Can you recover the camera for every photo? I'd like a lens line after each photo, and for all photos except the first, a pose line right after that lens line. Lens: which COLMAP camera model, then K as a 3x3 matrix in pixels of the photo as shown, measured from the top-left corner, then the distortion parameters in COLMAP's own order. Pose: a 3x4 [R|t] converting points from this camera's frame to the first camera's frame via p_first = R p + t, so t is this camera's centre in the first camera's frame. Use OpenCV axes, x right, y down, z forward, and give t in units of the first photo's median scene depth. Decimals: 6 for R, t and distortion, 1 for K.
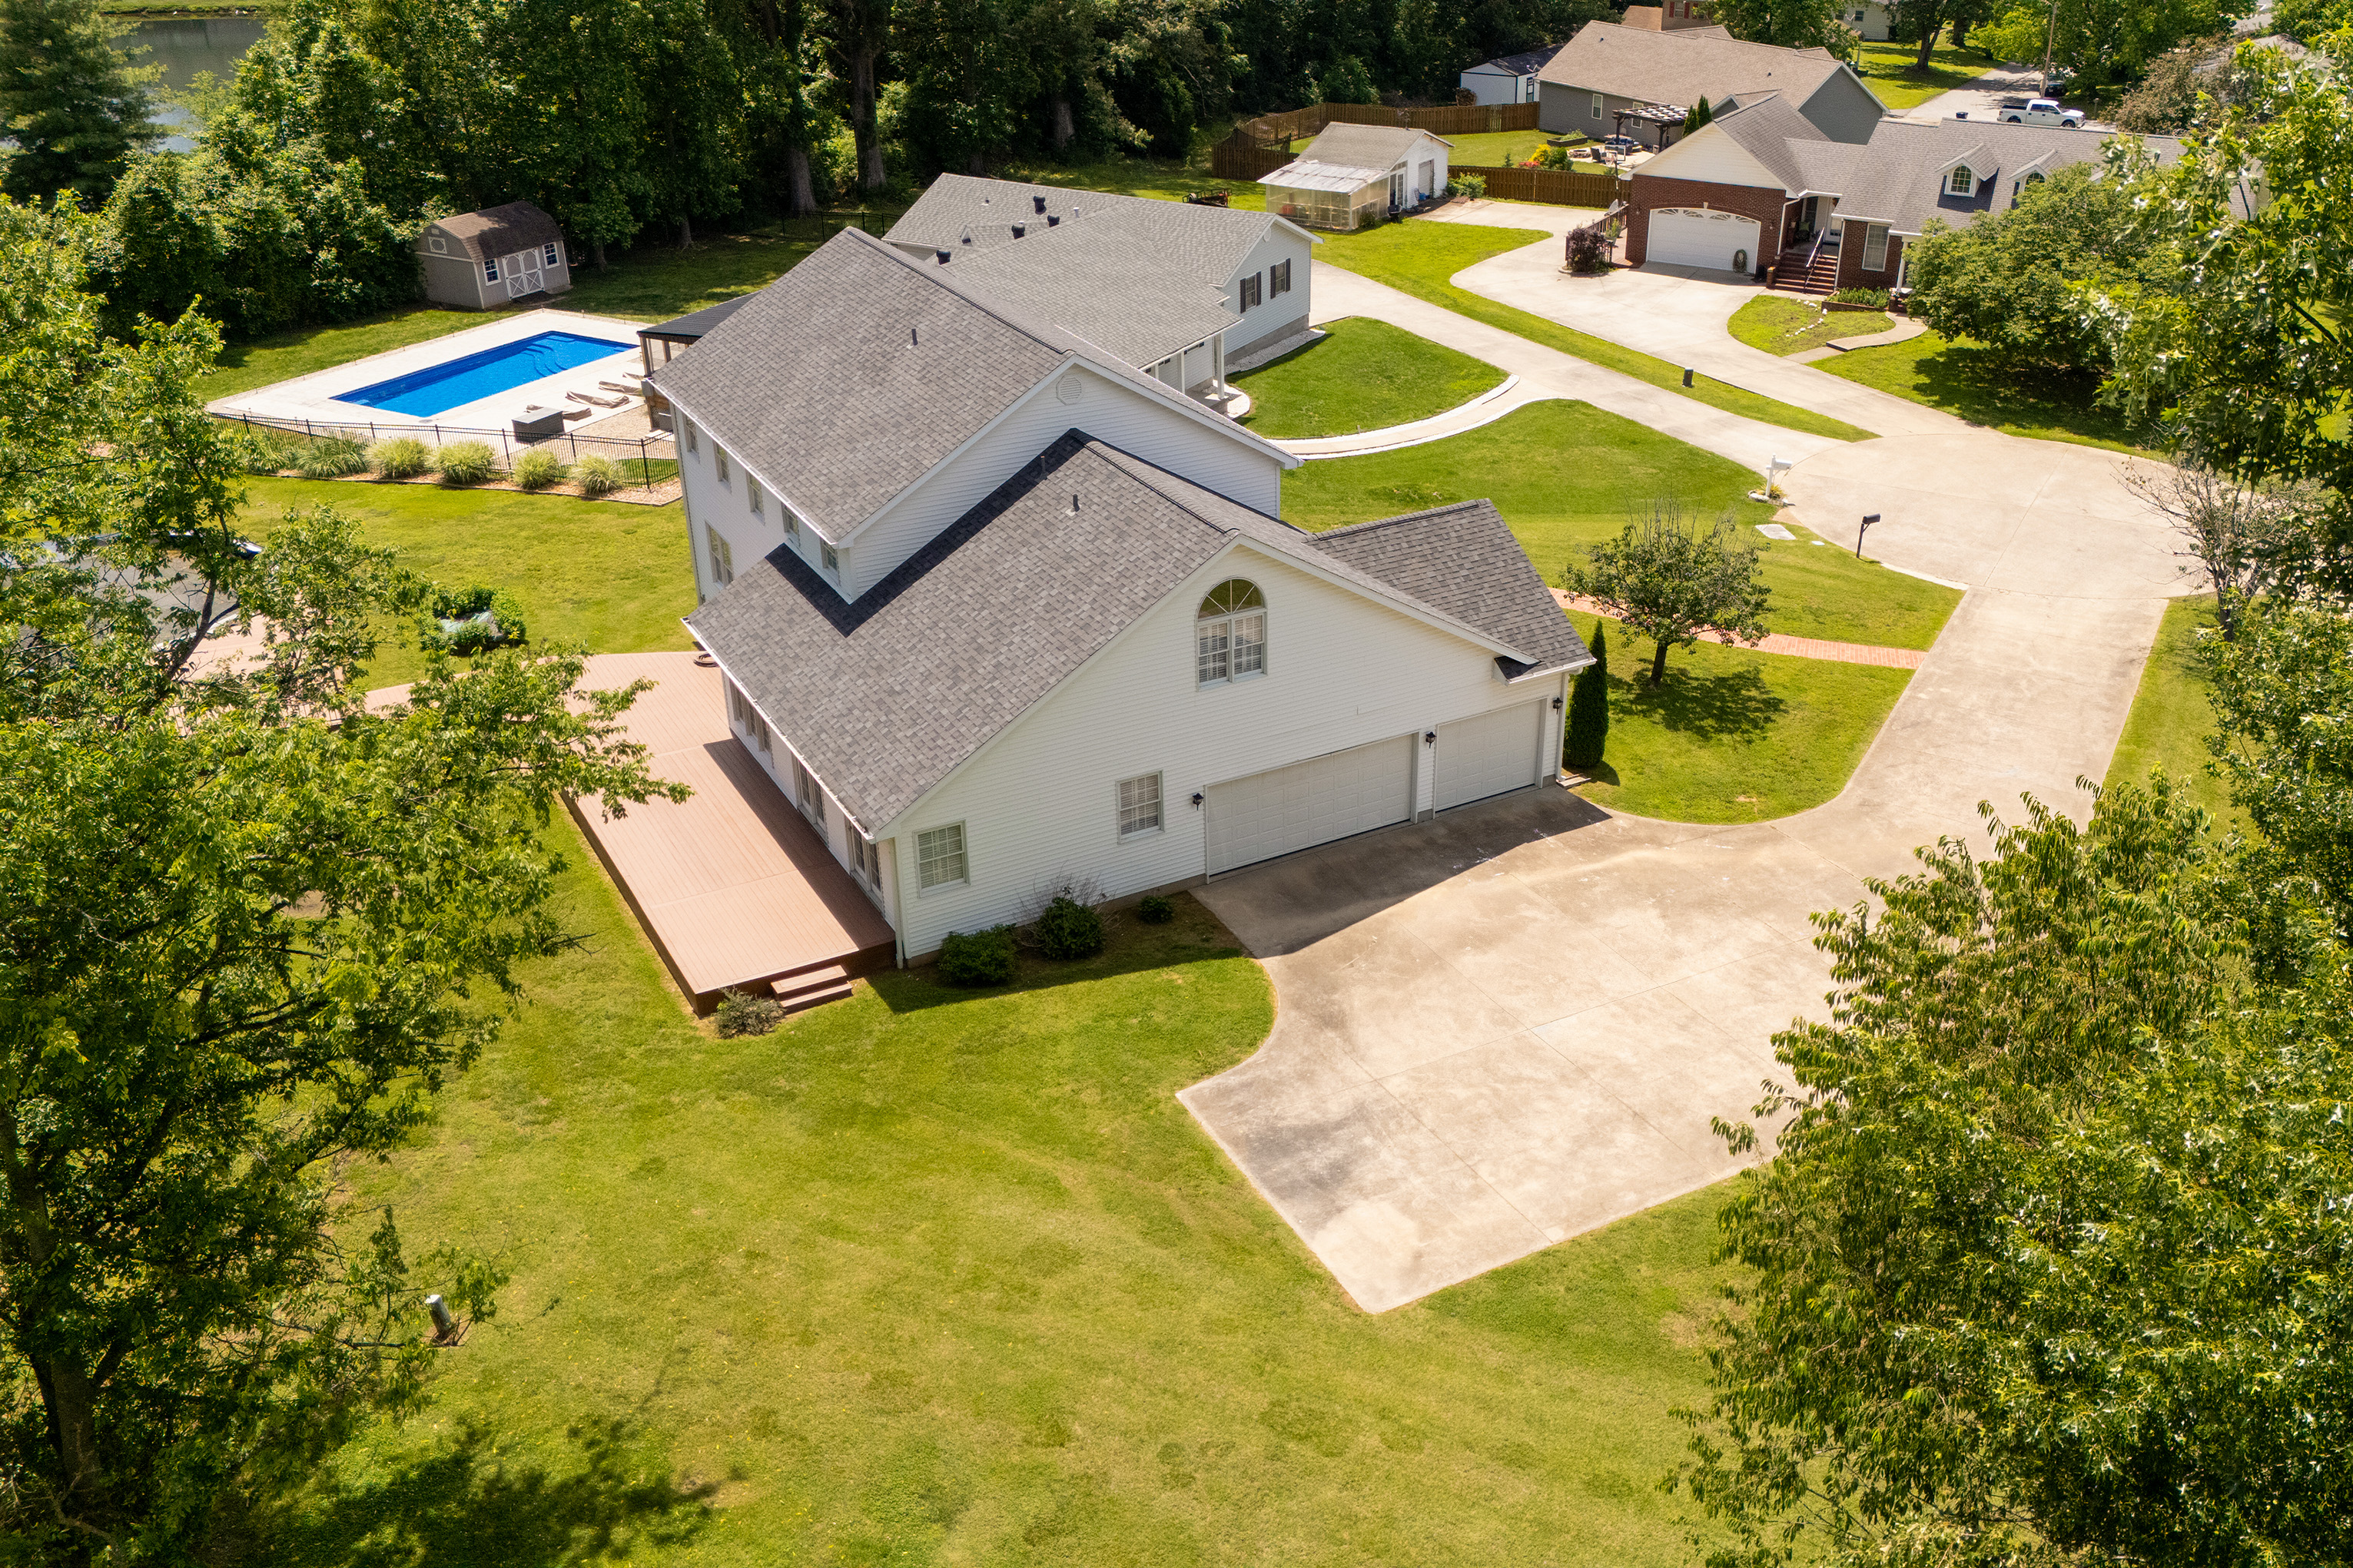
lens RADIAL K [[2042.2, 0, 1322.0], [0, 2042.2, 779.9], [0, 0, 1]] dist [0.155275, -0.317533]
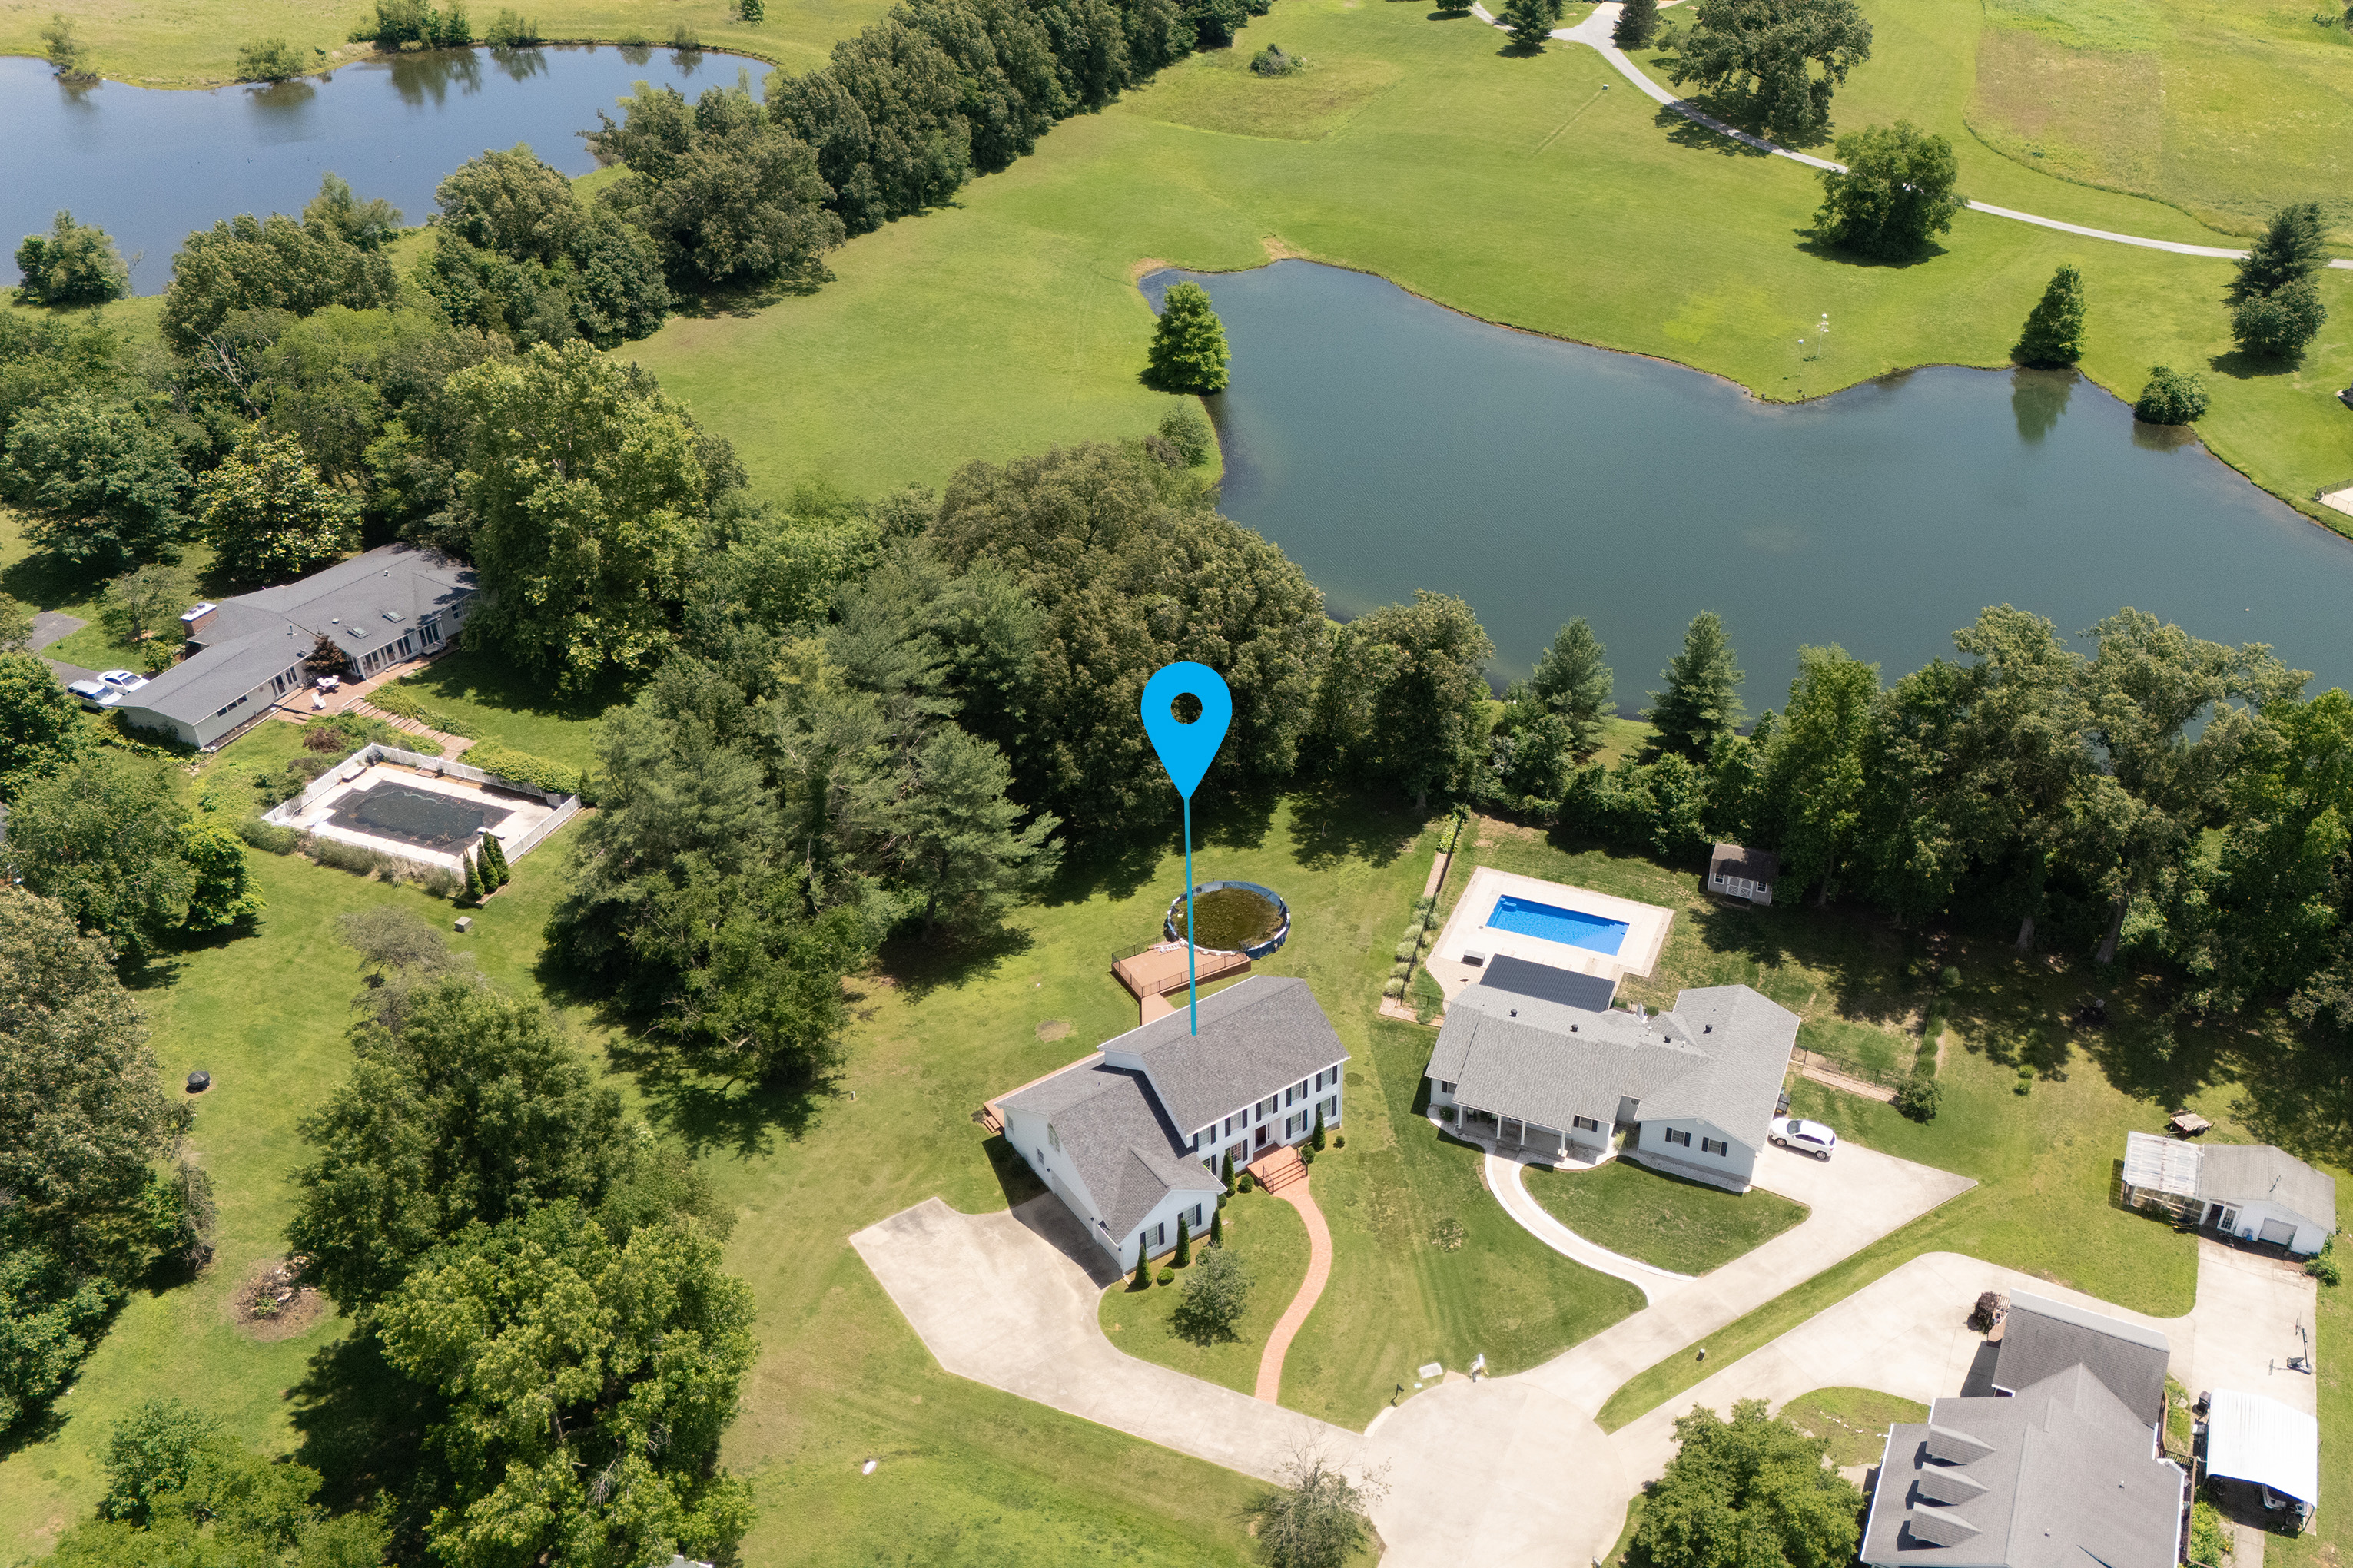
lens RADIAL K [[2023.2, 0, 1312.6], [0, 2023.2, 782.6], [0, 0, 1]] dist [0.125528, -0.217490]
pose [[0.090702, 0.526495, -0.845326, 2.038460], [-0.461509, 0.774399, 0.432800, -1.758511], [0.882486, 0.350870, 0.313222, 0.100562]]
